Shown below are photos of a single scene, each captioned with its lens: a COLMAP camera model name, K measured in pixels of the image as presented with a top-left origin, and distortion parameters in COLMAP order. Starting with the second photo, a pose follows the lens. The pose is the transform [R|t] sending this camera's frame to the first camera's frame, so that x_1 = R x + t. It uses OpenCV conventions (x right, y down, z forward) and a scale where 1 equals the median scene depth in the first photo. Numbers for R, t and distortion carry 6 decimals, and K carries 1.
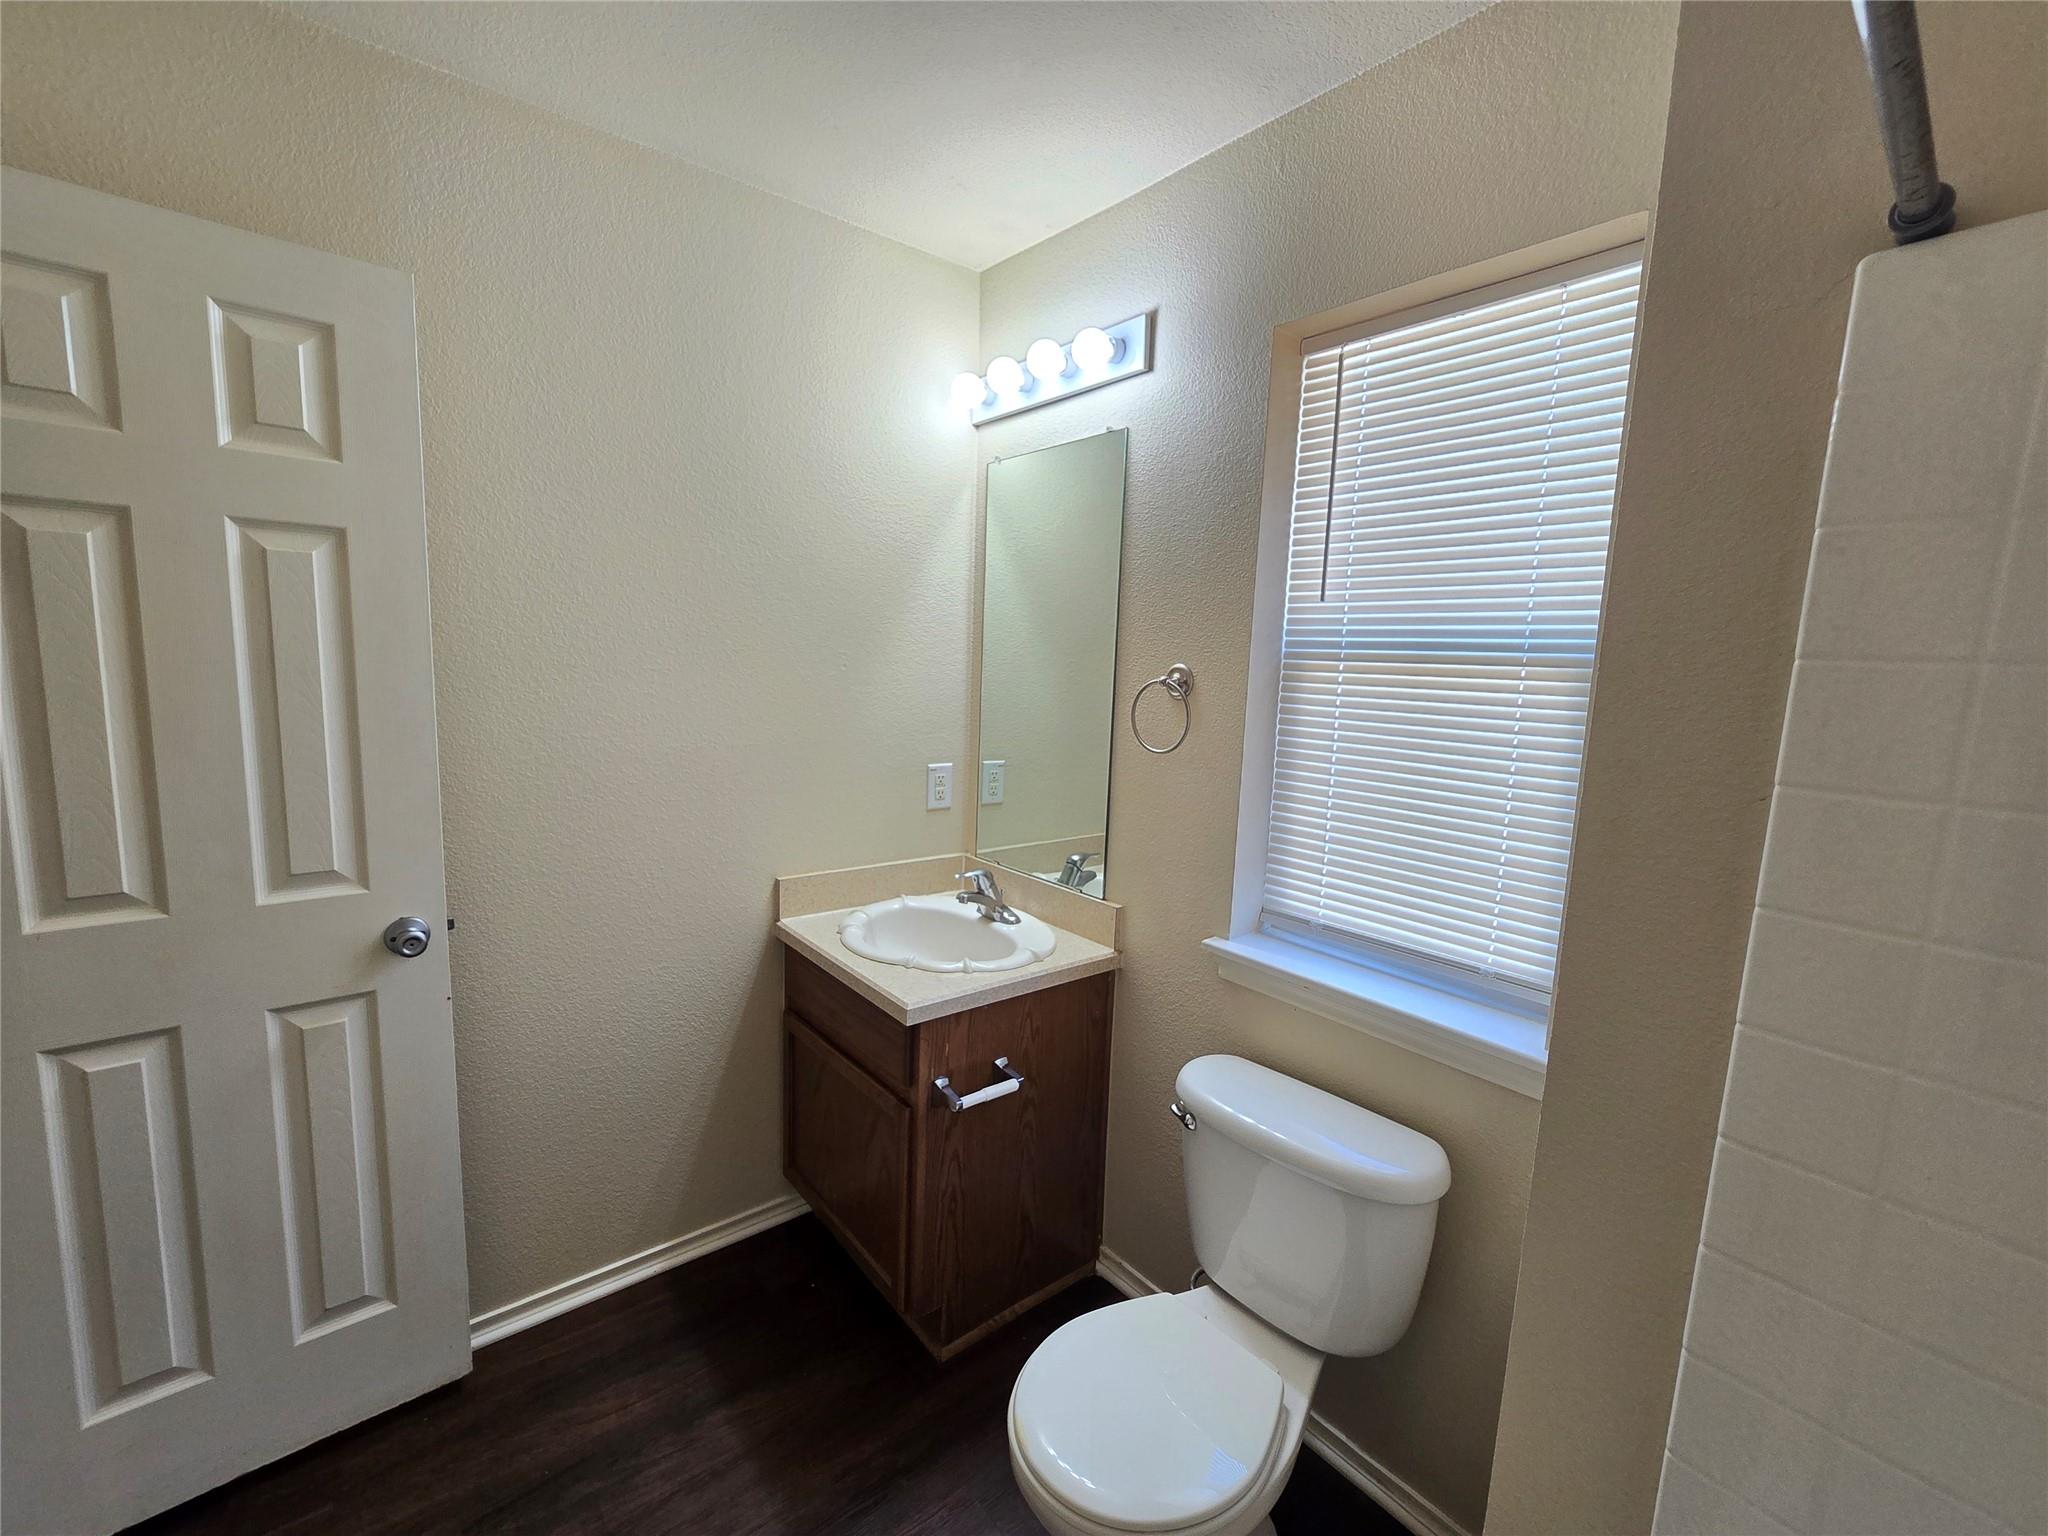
lens RADIAL K [[839.7, 0, 1024.0], [0, 839.7, 768.0], [0, 0, 1]] dist [0.002955, 0.000852]
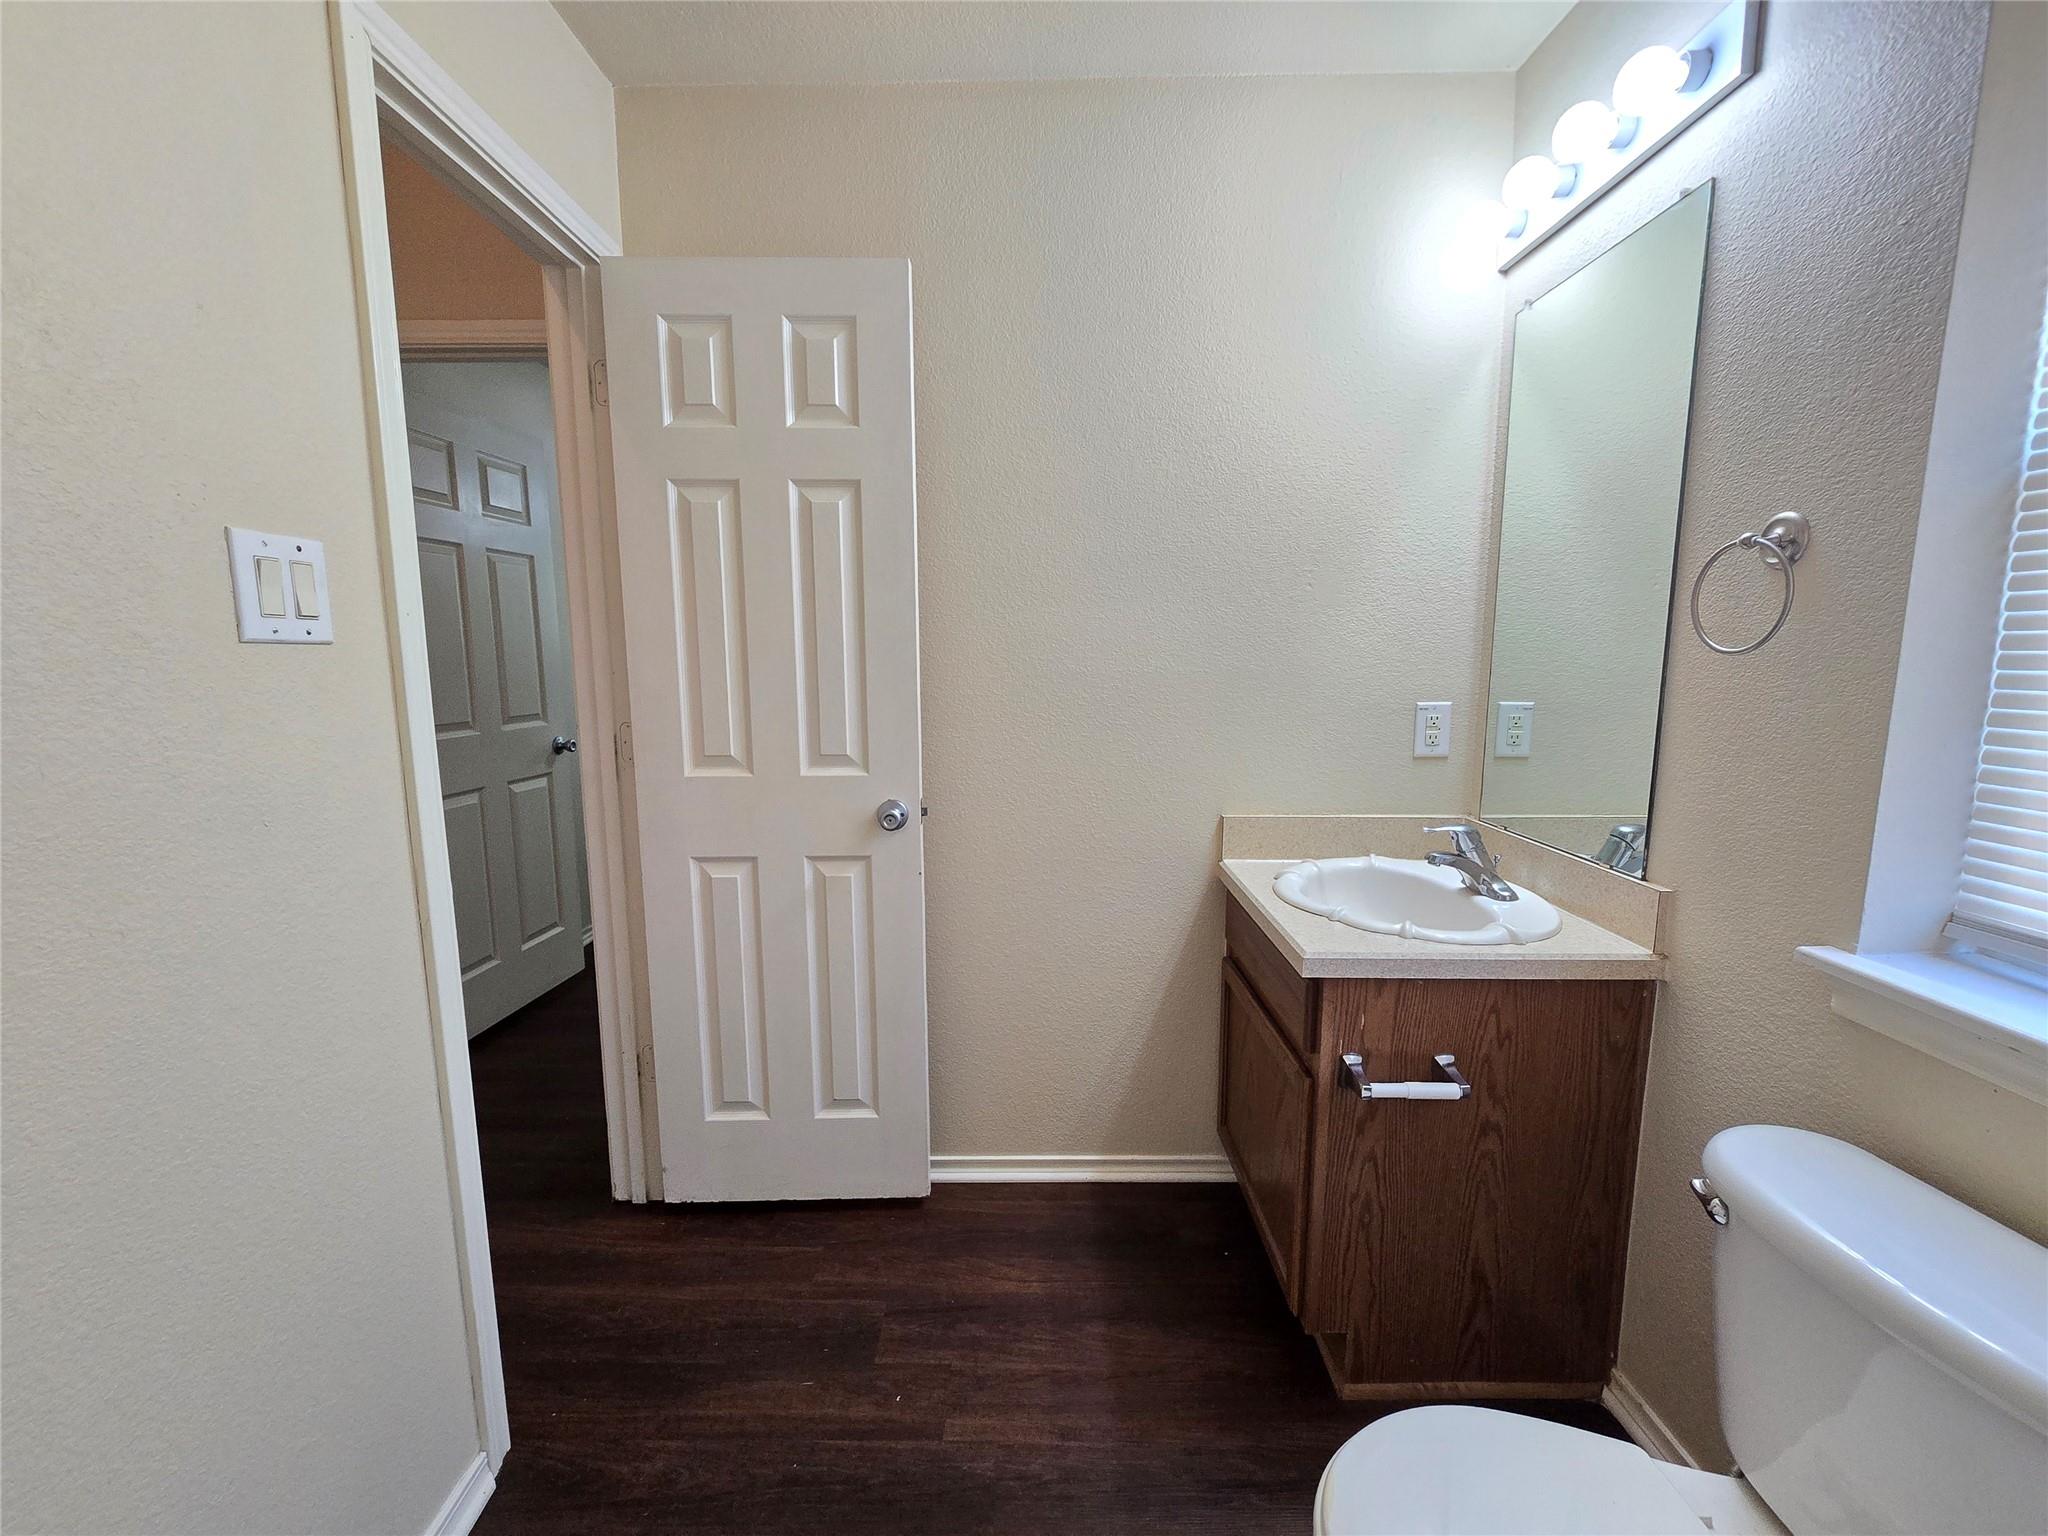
lens RADIAL K [[846.1, 0, 1024.0], [0, 846.1, 768.0], [0, 0, 1]] dist [-0.002159, -0.000443]
pose [[0.773687, 0.045884, -0.631904, 0.152592], [-0.047040, 0.998781, 0.014930, 0.087434], [0.631819, 0.018174, 0.774903, 0.144906]]
